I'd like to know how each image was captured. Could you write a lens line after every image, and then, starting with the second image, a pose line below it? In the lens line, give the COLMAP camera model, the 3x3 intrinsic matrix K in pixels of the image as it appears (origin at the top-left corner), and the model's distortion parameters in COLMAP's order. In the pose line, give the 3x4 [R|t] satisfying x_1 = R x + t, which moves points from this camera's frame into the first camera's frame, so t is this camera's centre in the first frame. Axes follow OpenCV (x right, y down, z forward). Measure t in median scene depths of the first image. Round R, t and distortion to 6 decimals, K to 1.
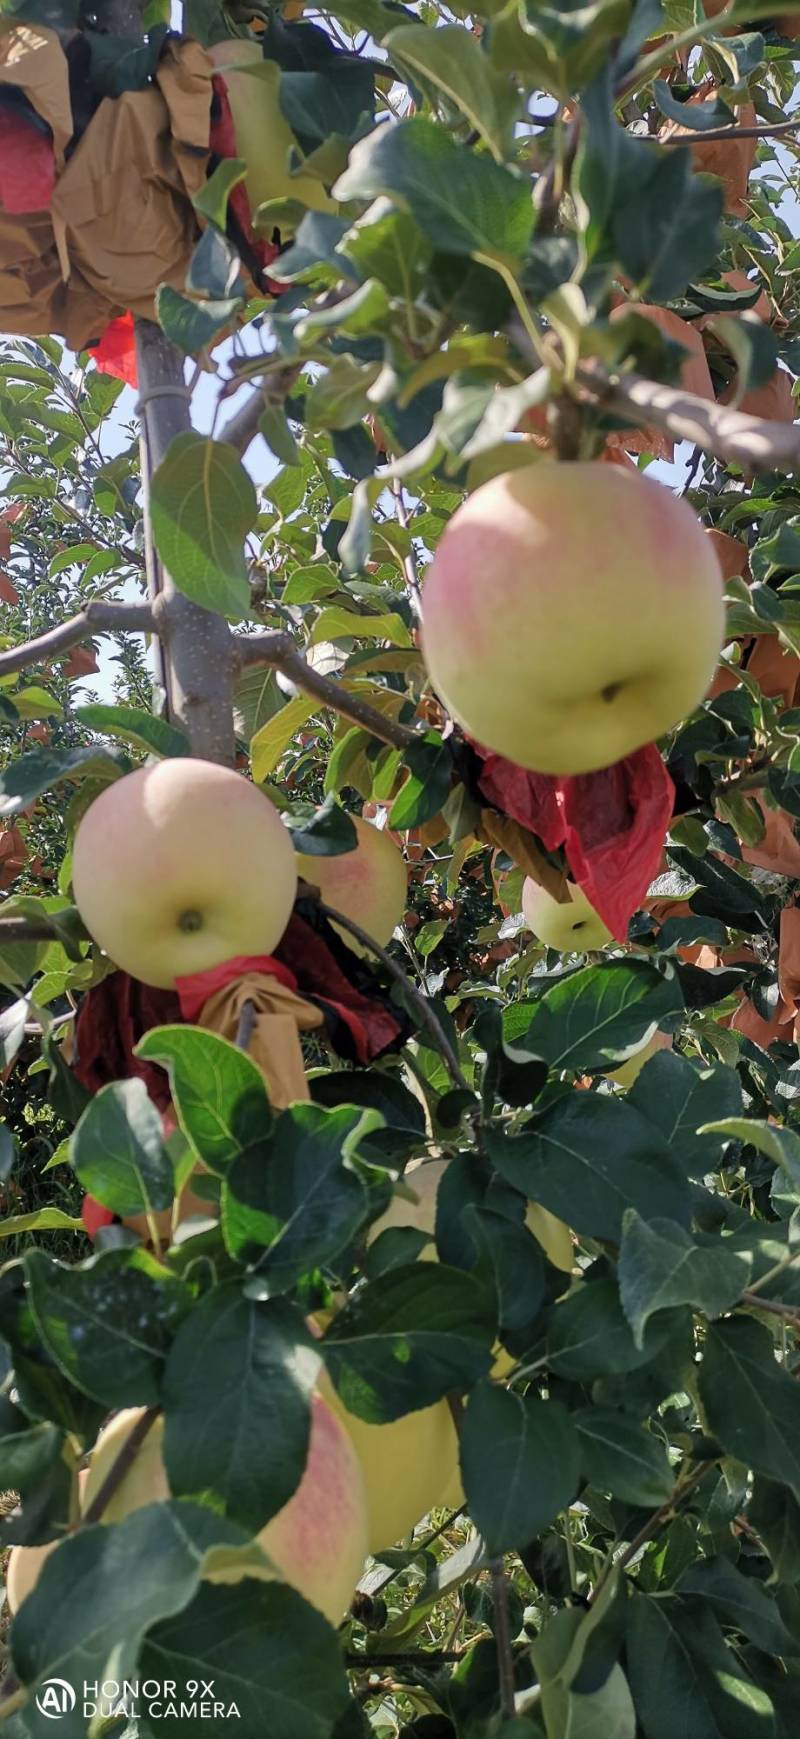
lens RADIAL K [[1166.0, 0, 400.0], [0, 1166.0, 869.5], [0, 0, 1]] dist [-0.062005, 0.001419]
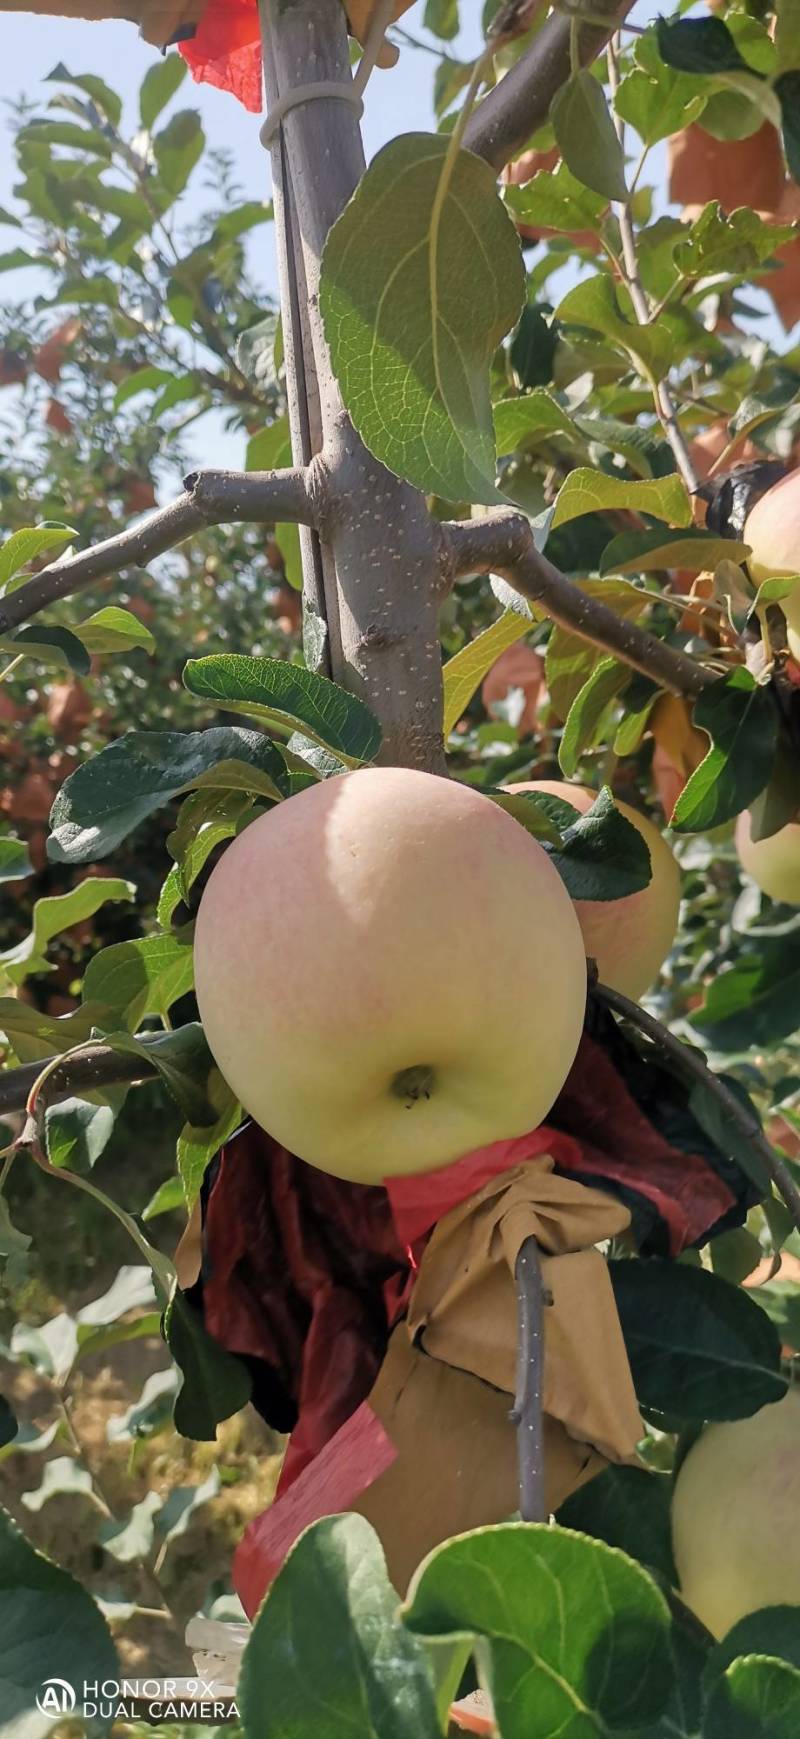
lens RADIAL K [[1300.5, 0, 397.5], [0, 1300.5, 892.4], [0, 0, 1]] dist [0.004637, -0.096558]
pose [[0.996217, 0.001745, -0.086884, -0.114503], [0.008528, 0.993011, 0.117717, -0.100255], [0.086482, -0.118012, 0.989239, 0.341394]]
